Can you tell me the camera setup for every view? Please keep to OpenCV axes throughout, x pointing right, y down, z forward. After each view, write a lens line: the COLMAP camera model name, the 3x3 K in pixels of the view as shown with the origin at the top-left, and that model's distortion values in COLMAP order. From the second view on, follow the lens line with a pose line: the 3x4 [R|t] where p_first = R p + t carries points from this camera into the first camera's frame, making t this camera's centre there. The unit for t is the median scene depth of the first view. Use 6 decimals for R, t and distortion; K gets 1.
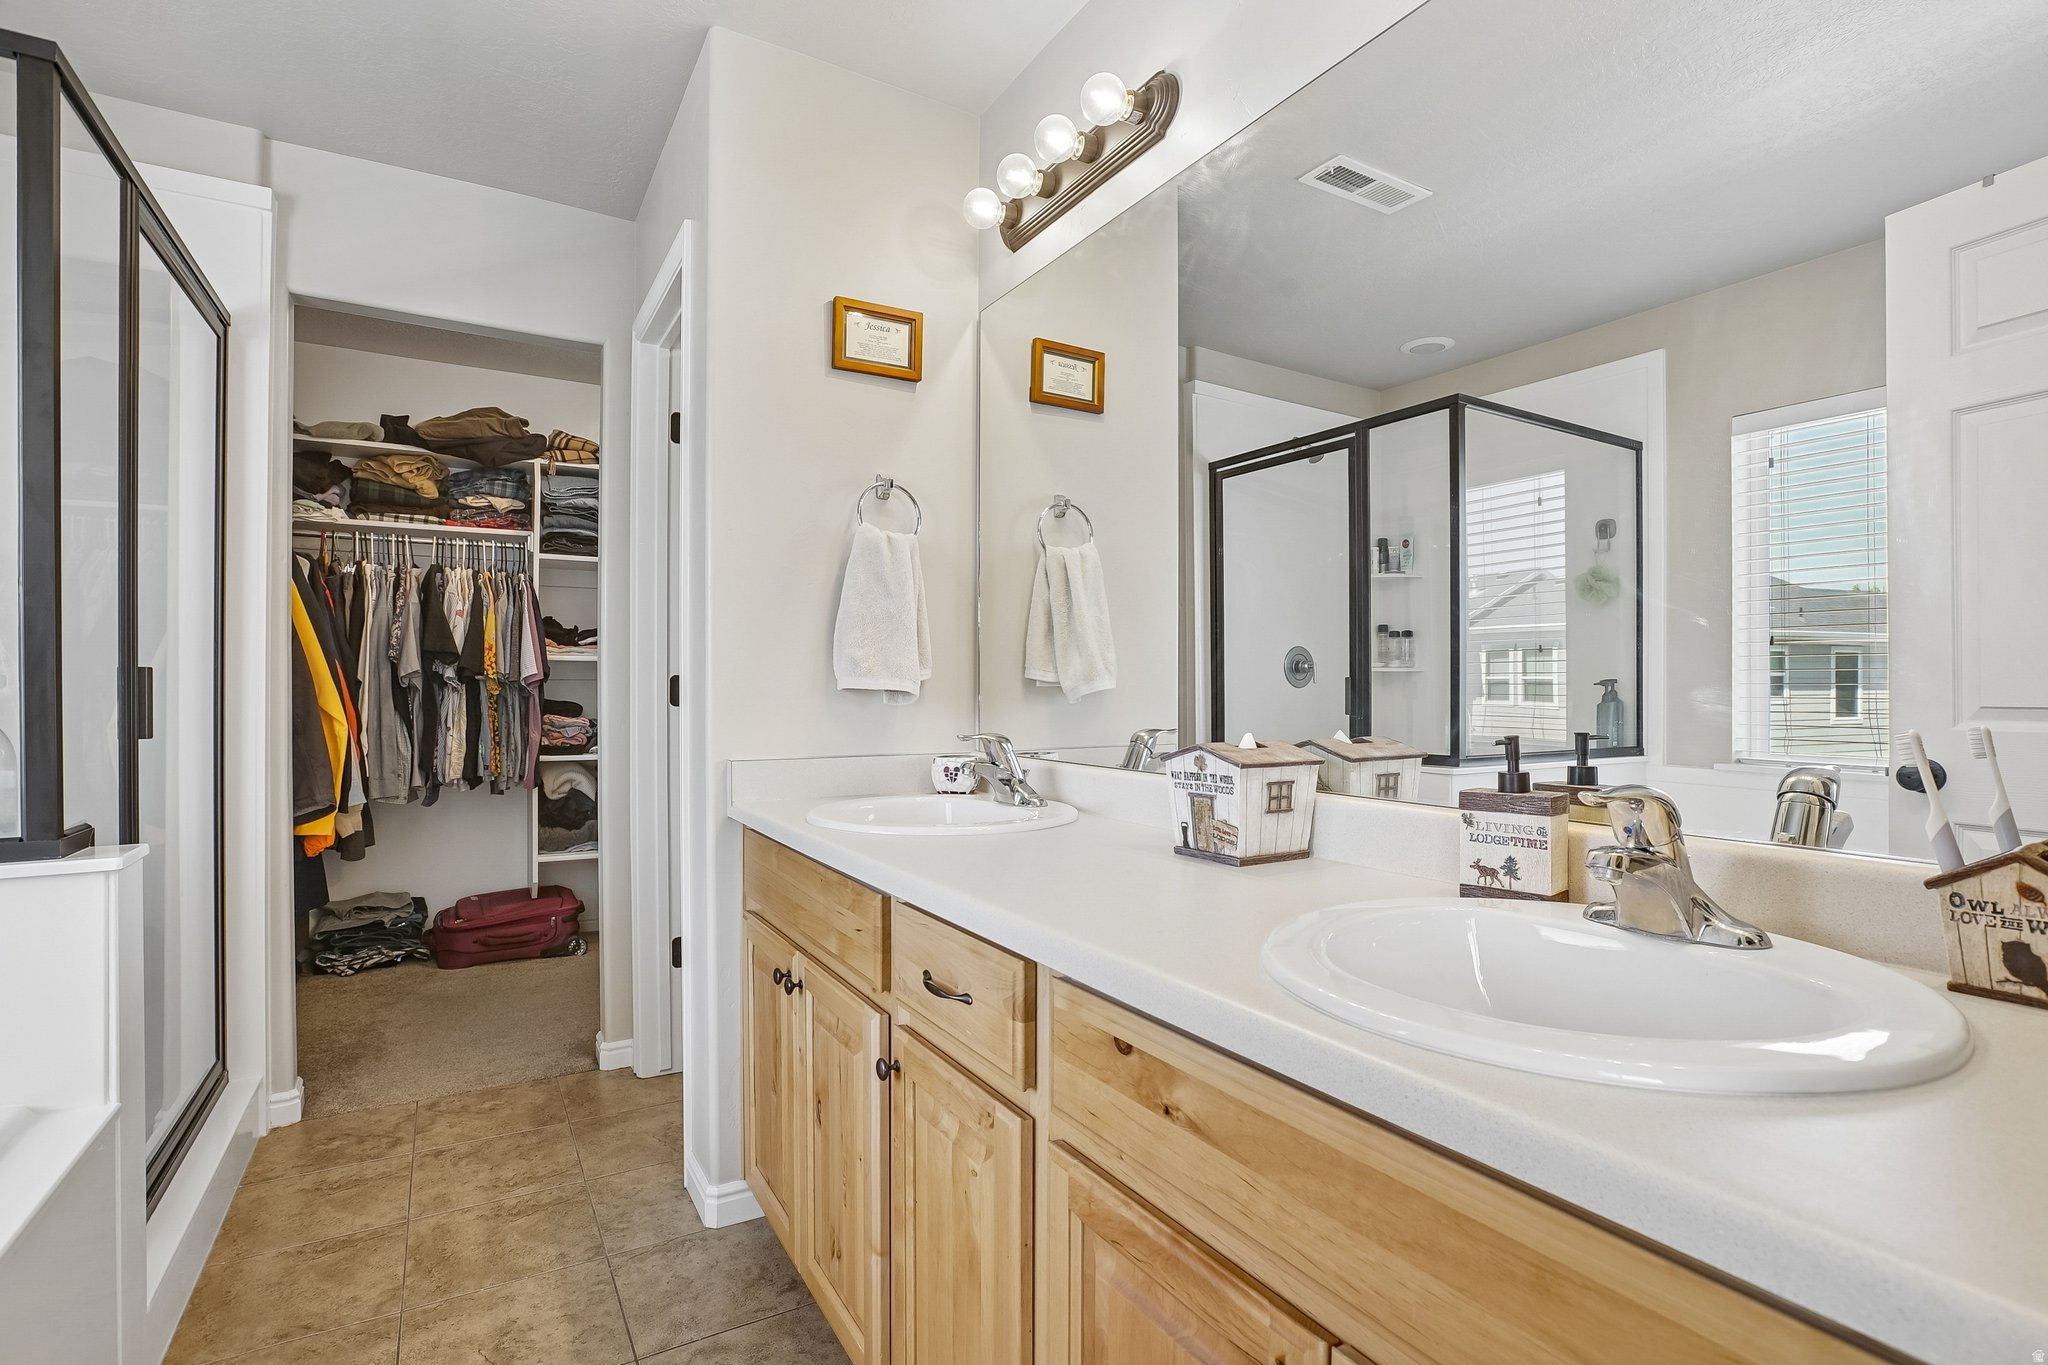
lens RADIAL K [[988.5, 0, 1021.3], [0, 988.5, 687.5], [0, 0, 1]] dist [-0.052888, 0.023300]
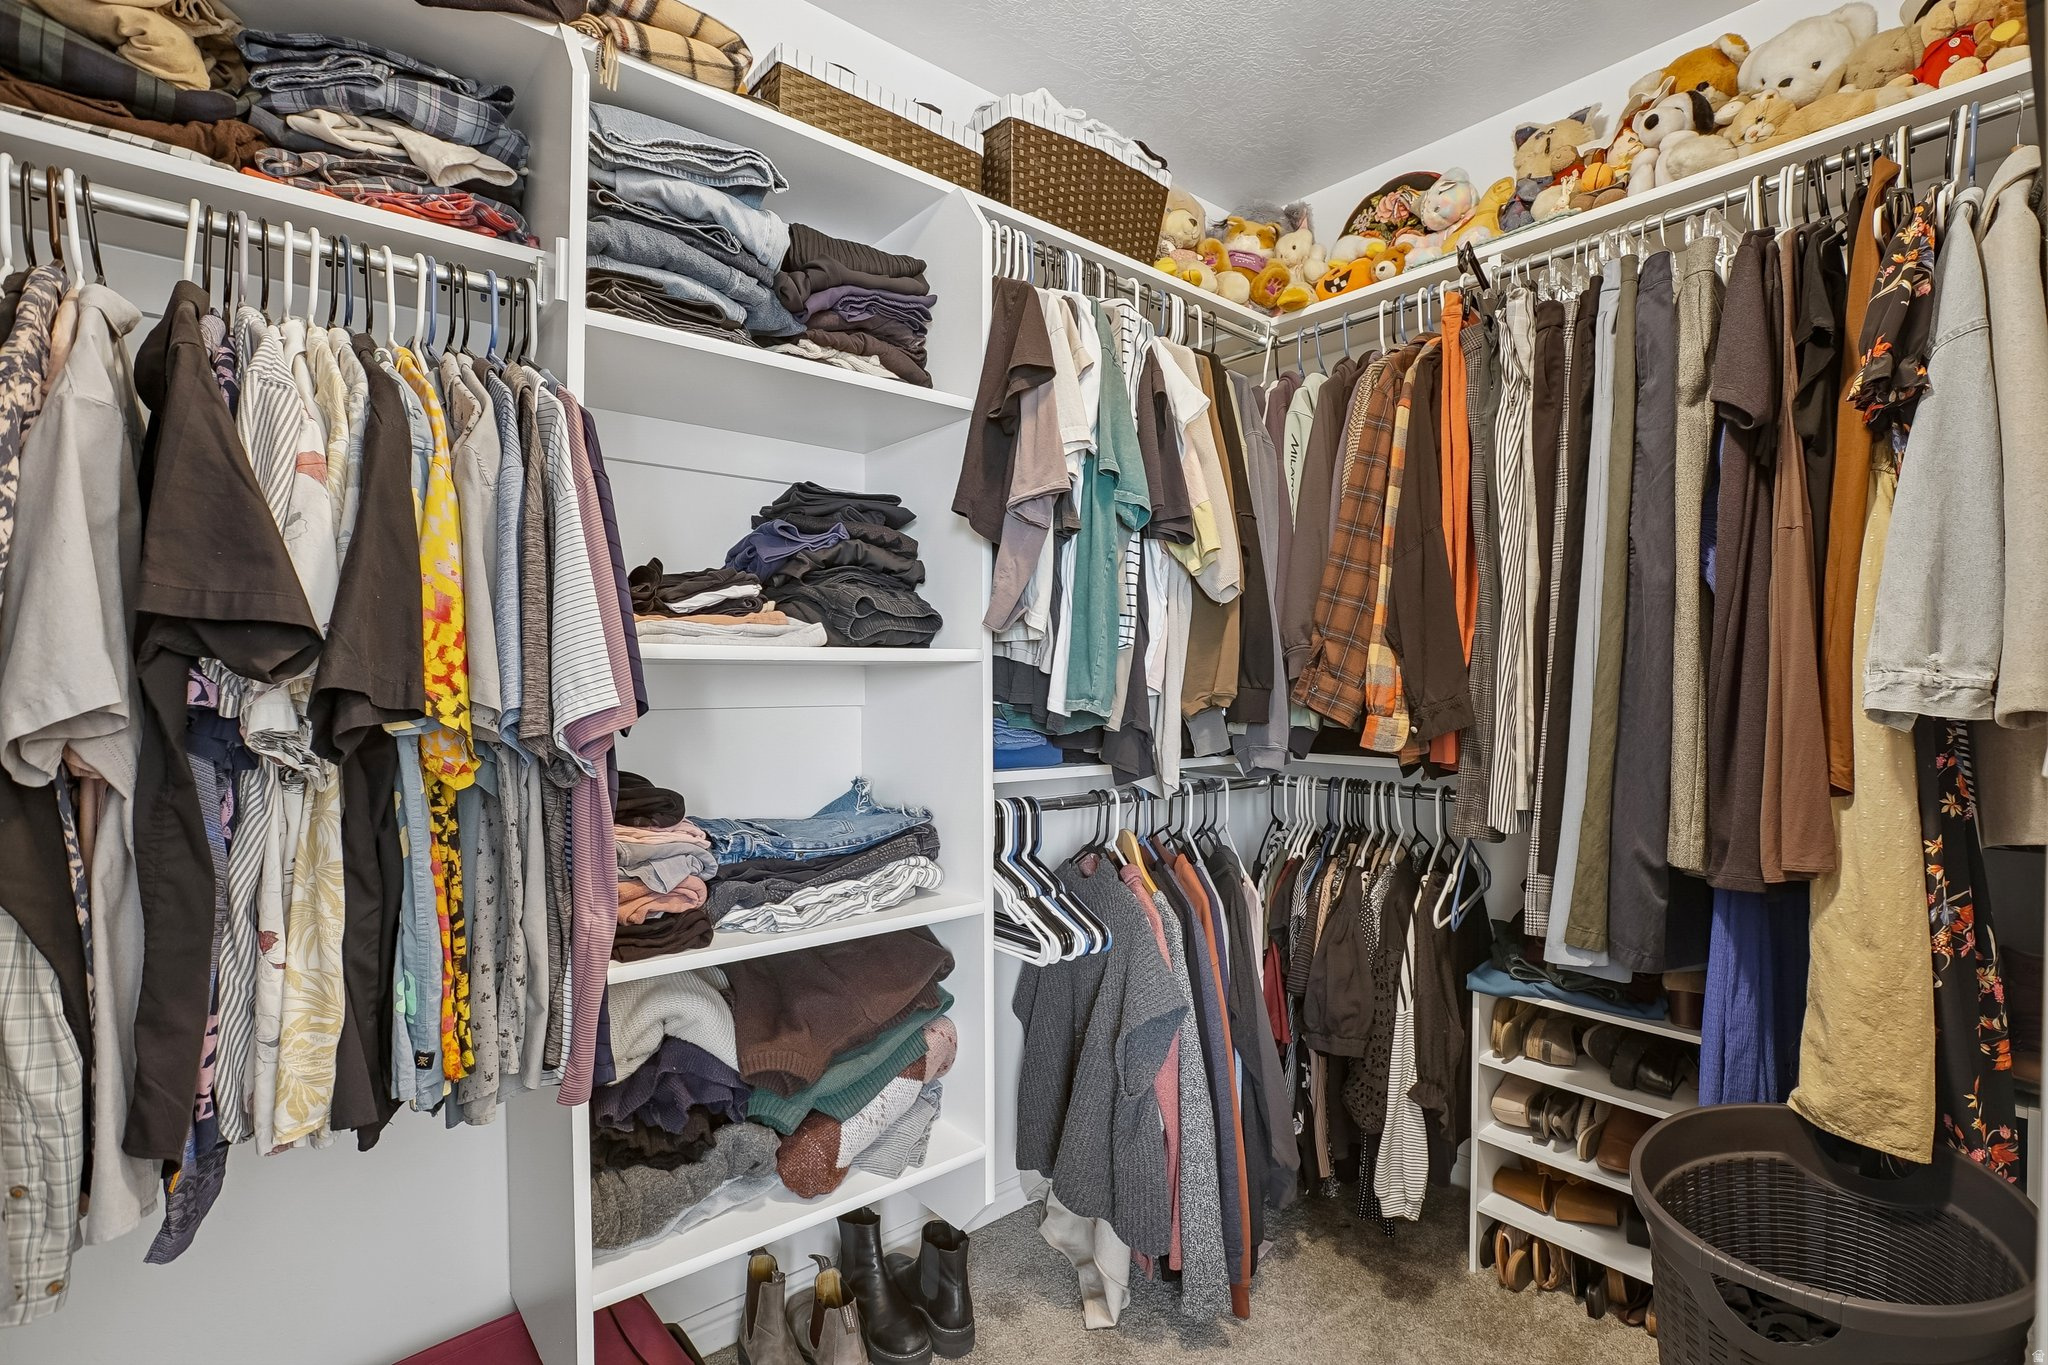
lens RADIAL K [[949.5, 0, 1032.0], [0, 949.5, 694.2], [0, 0, 1]] dist [-0.023562, 0.000185]
pose [[0.982656, -0.008523, 0.185244, -0.429548], [0.007359, 0.999949, 0.006975, -0.019047], [-0.185294, -0.005491, 0.982668, 0.712883]]
